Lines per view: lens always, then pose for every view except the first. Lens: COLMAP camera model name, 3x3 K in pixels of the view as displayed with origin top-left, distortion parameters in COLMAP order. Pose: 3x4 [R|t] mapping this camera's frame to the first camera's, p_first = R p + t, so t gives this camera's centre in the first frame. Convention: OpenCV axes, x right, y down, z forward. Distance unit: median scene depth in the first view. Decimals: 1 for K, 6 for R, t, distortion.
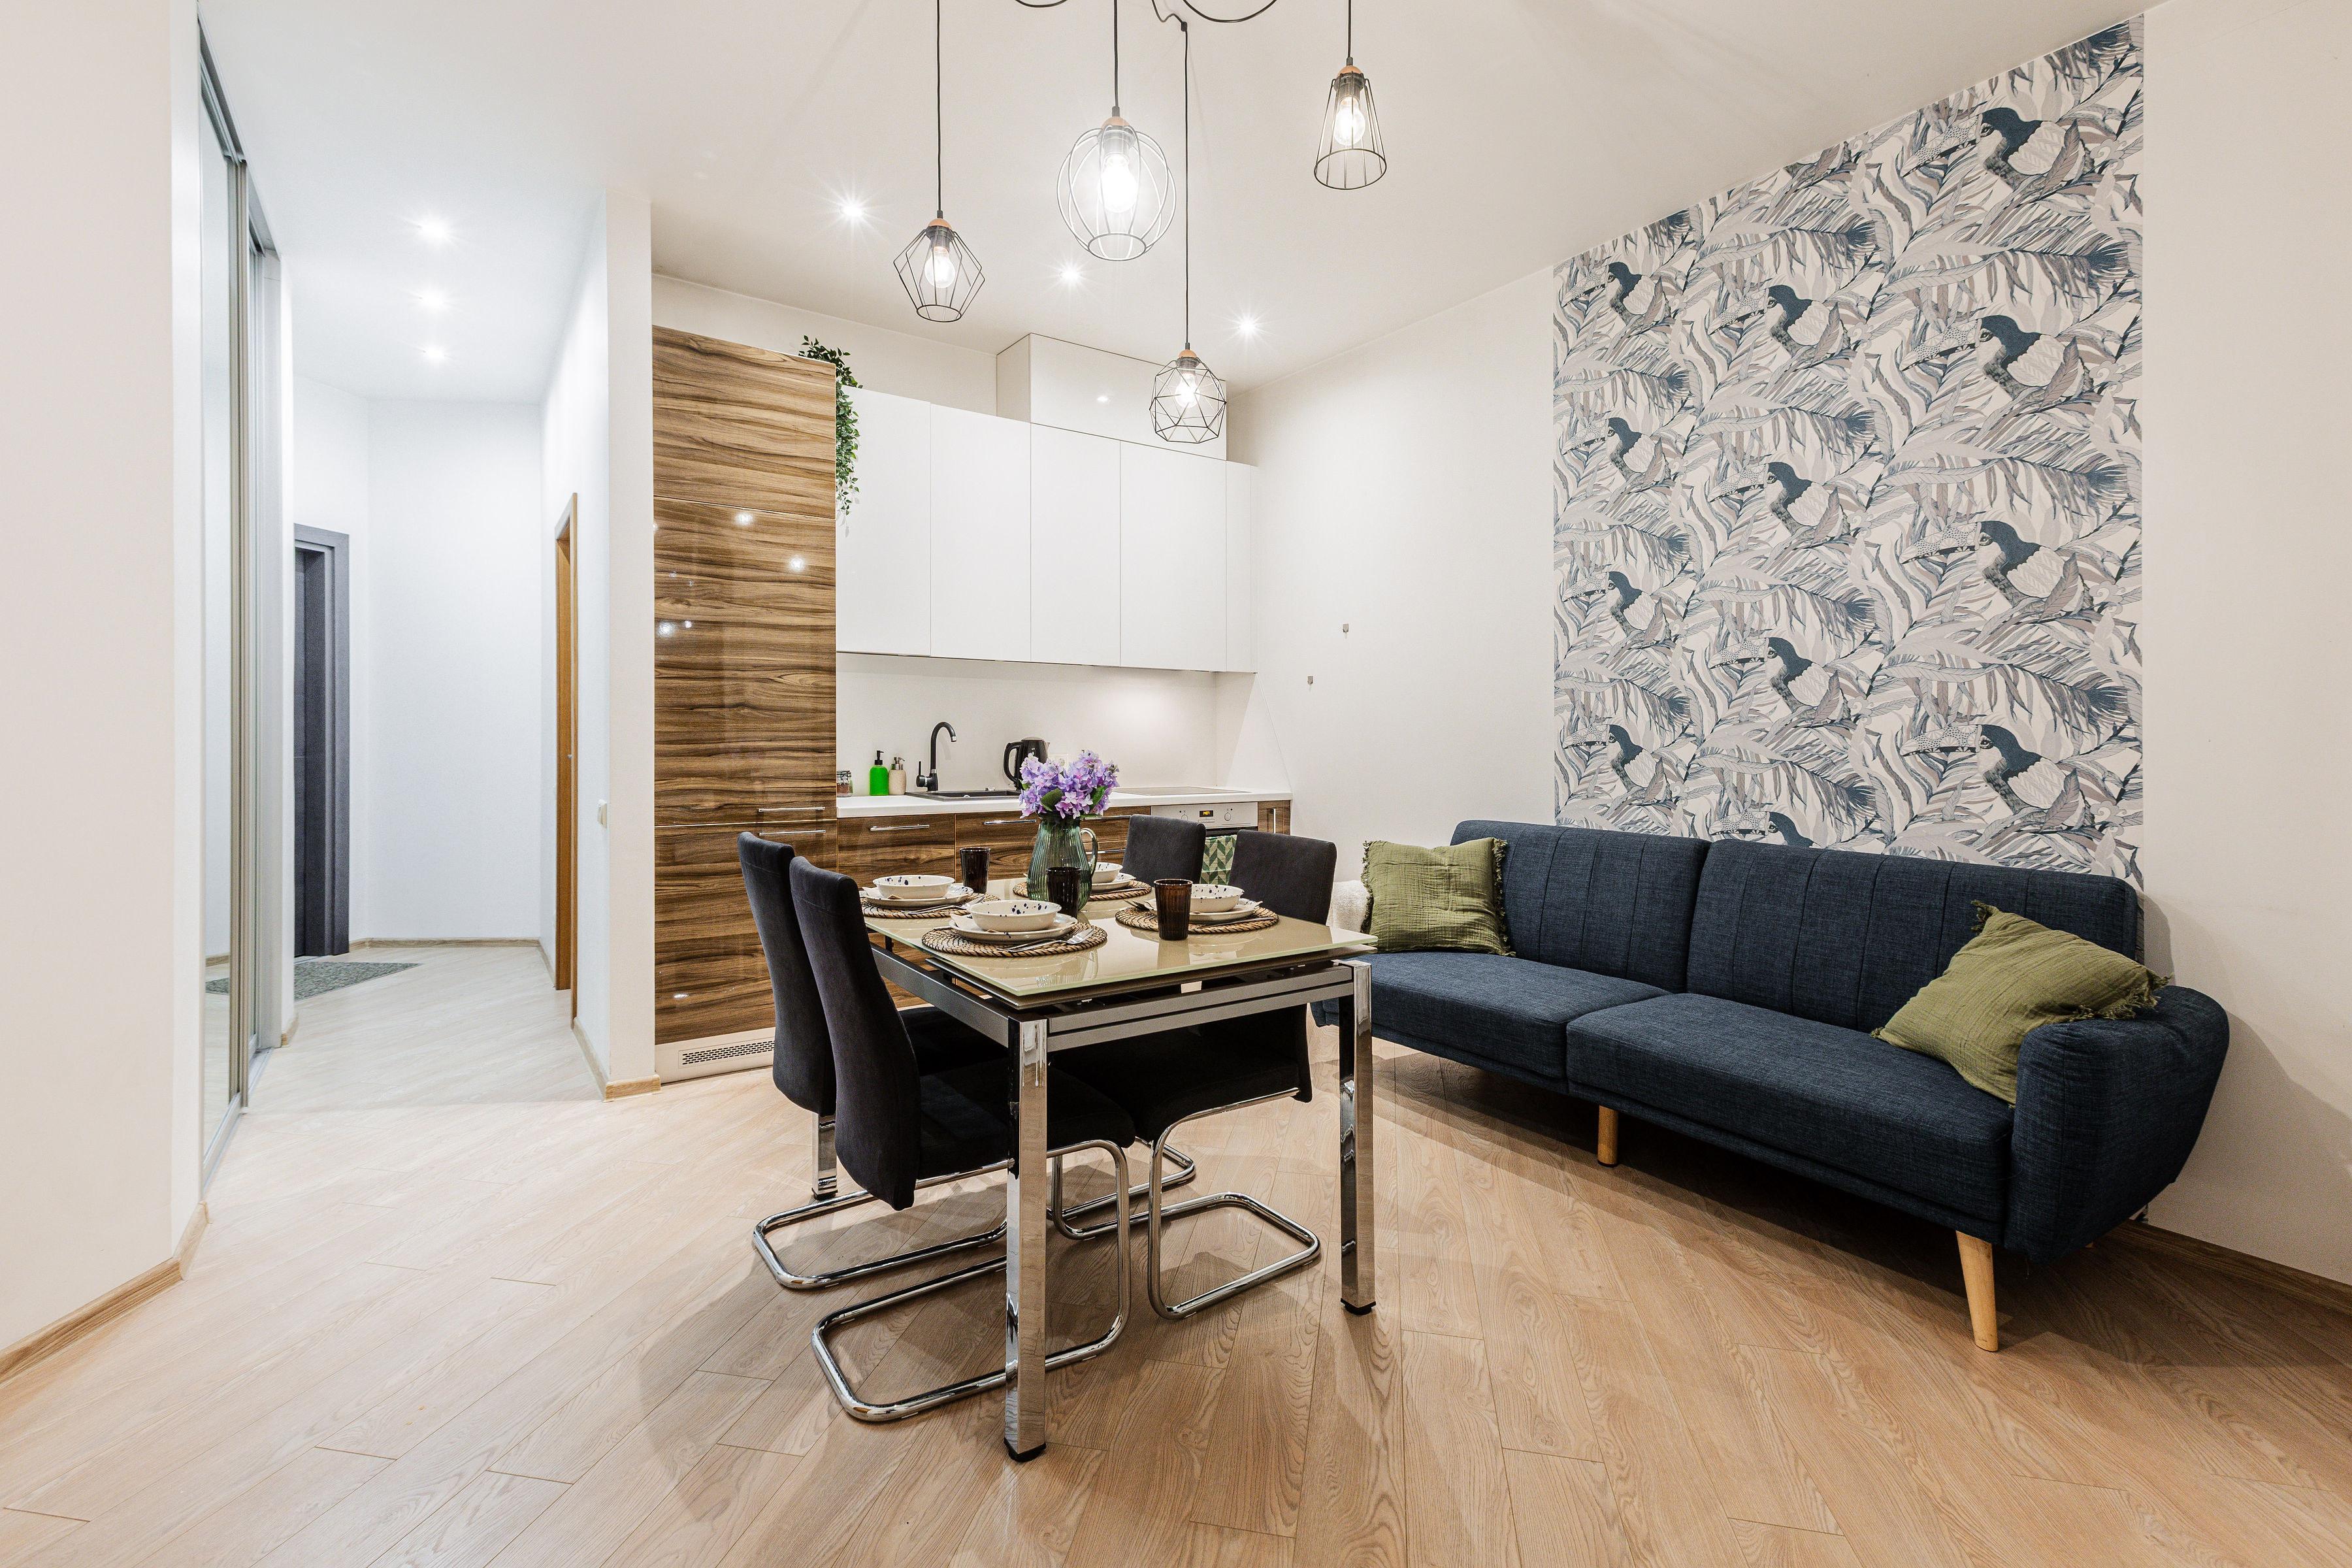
lens RADIAL K [[1062.1, 0, 1211.2], [0, 1062.1, 731.6], [0, 0, 1]] dist [0.016147, 0.000406]
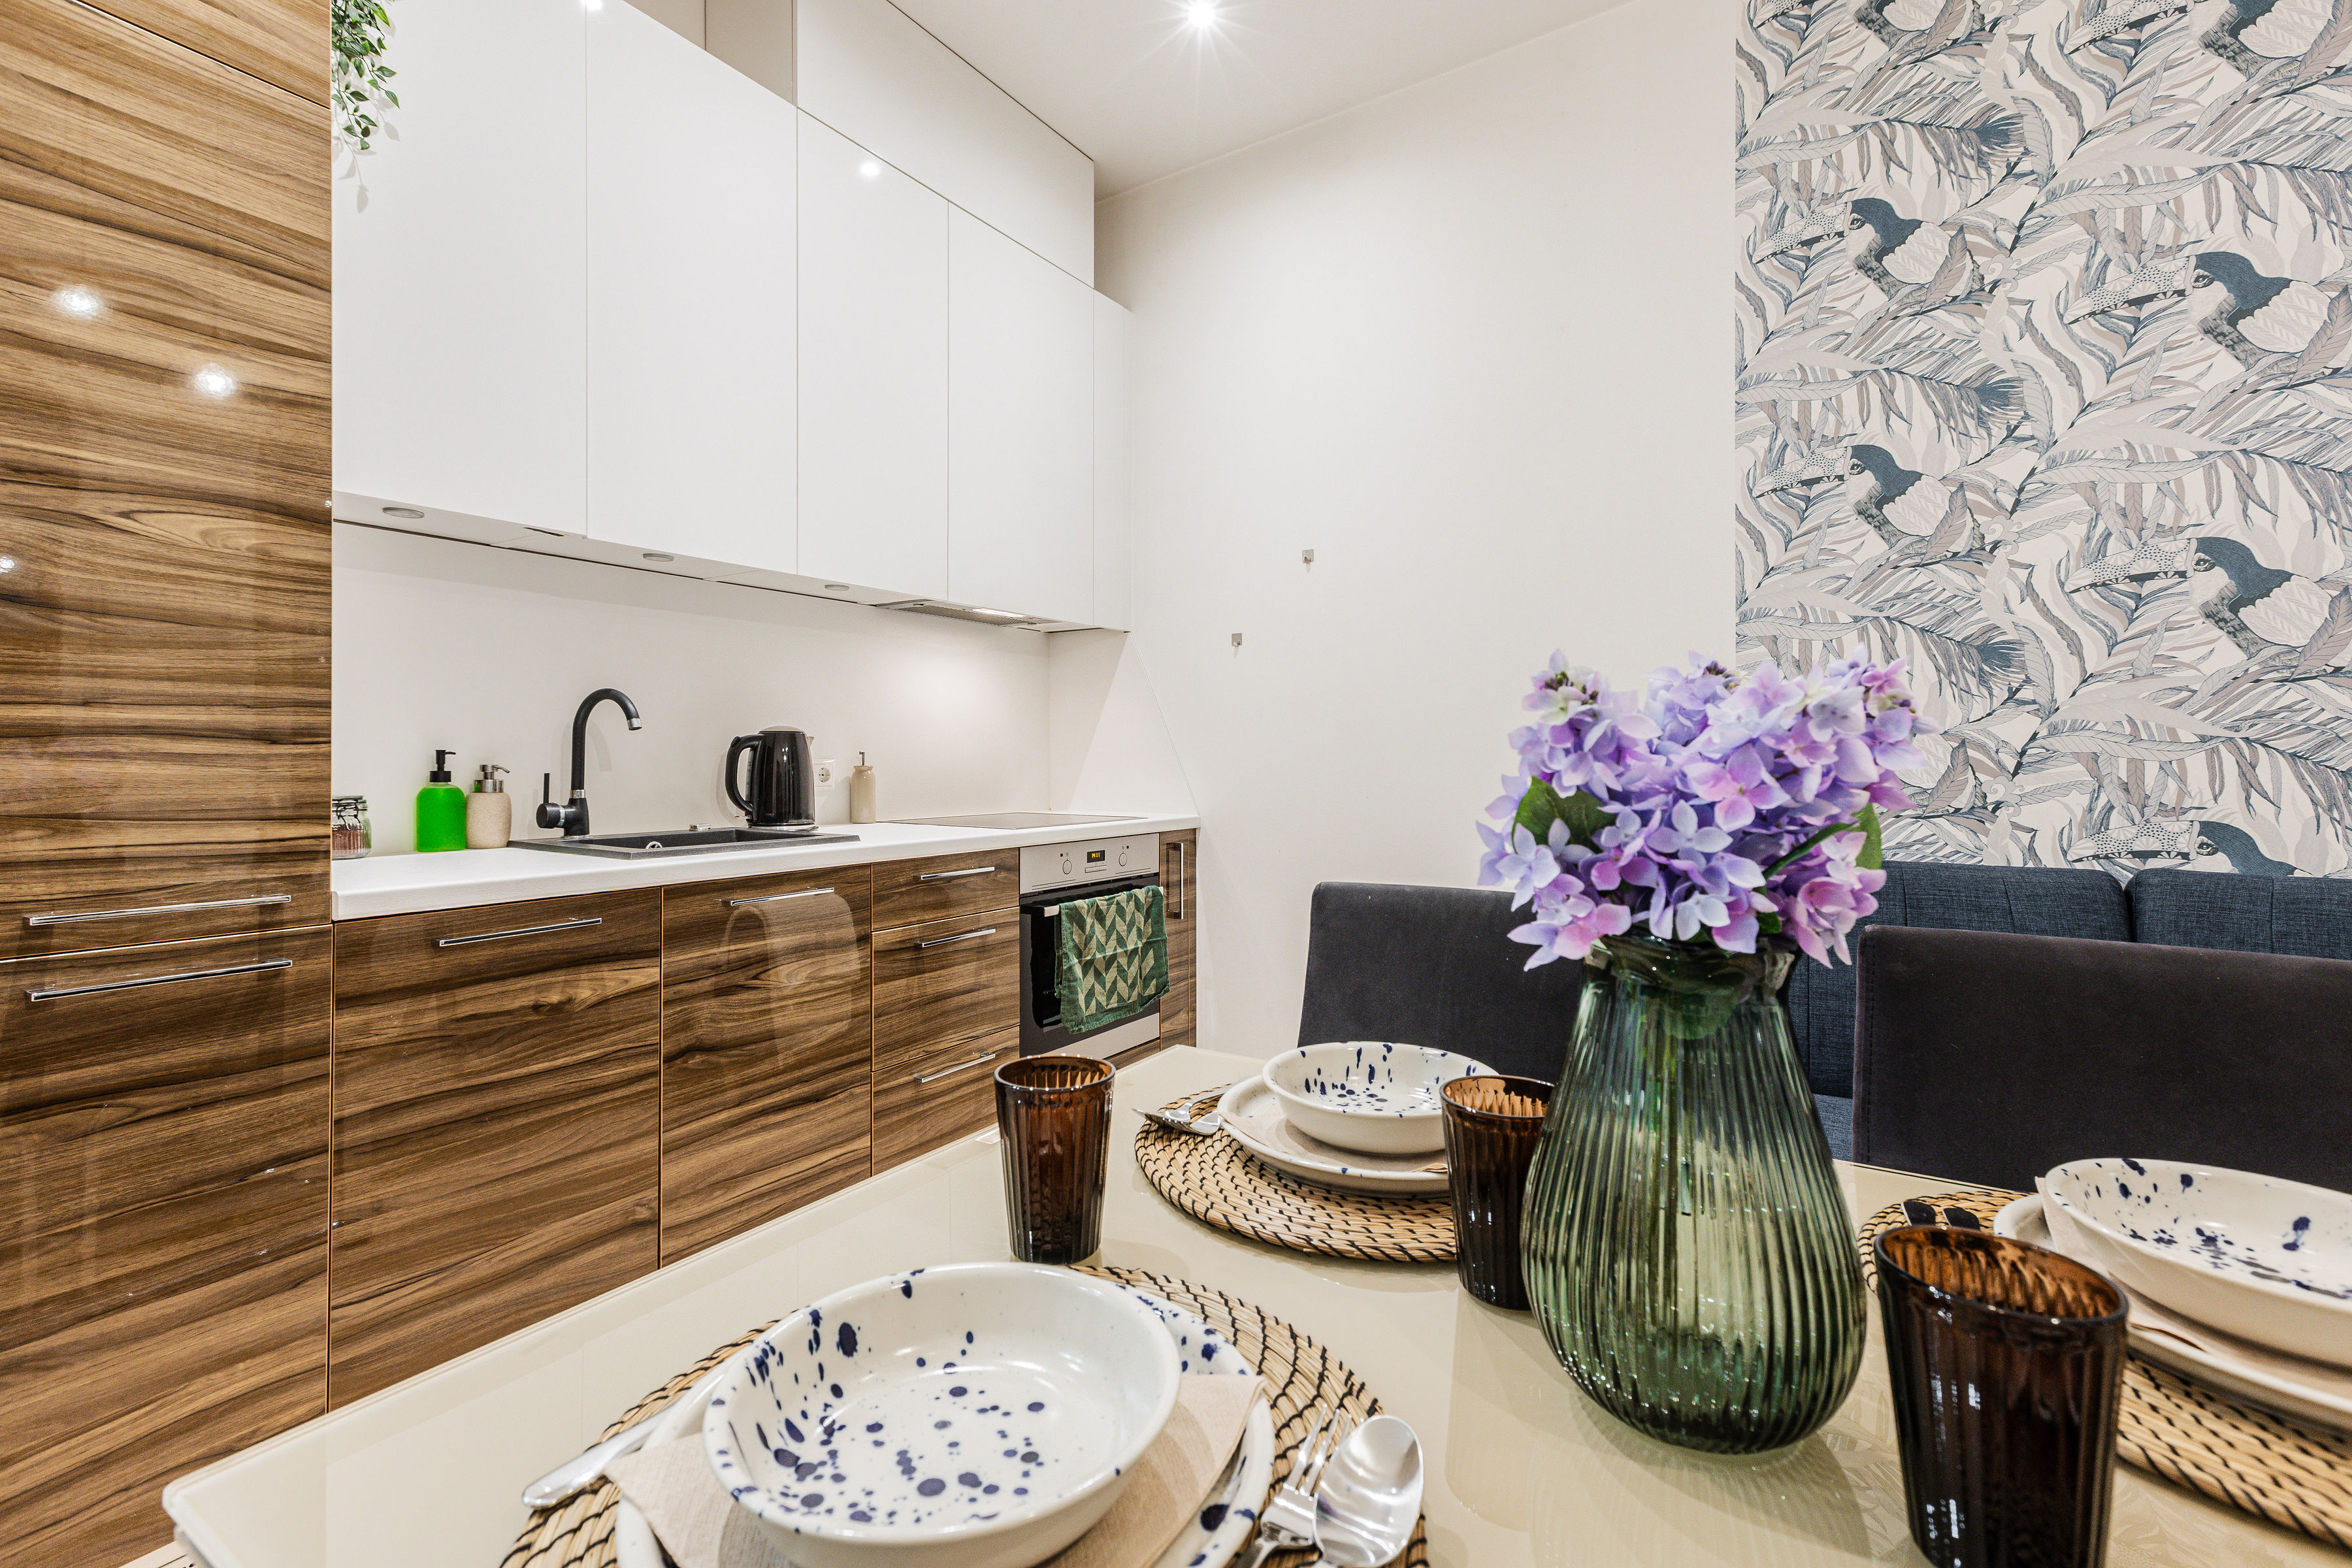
lens RADIAL K [[1062.1, 0, 1211.2], [0, 1062.1, 731.6], [0, 0, 1]] dist [0.016147, 0.000406]
pose [[0.933267, -0.002597, 0.359175, -0.209432], [0.010480, 0.999745, -0.020002, 0.027310], [-0.359032, 0.022431, 0.933056, 0.564704]]
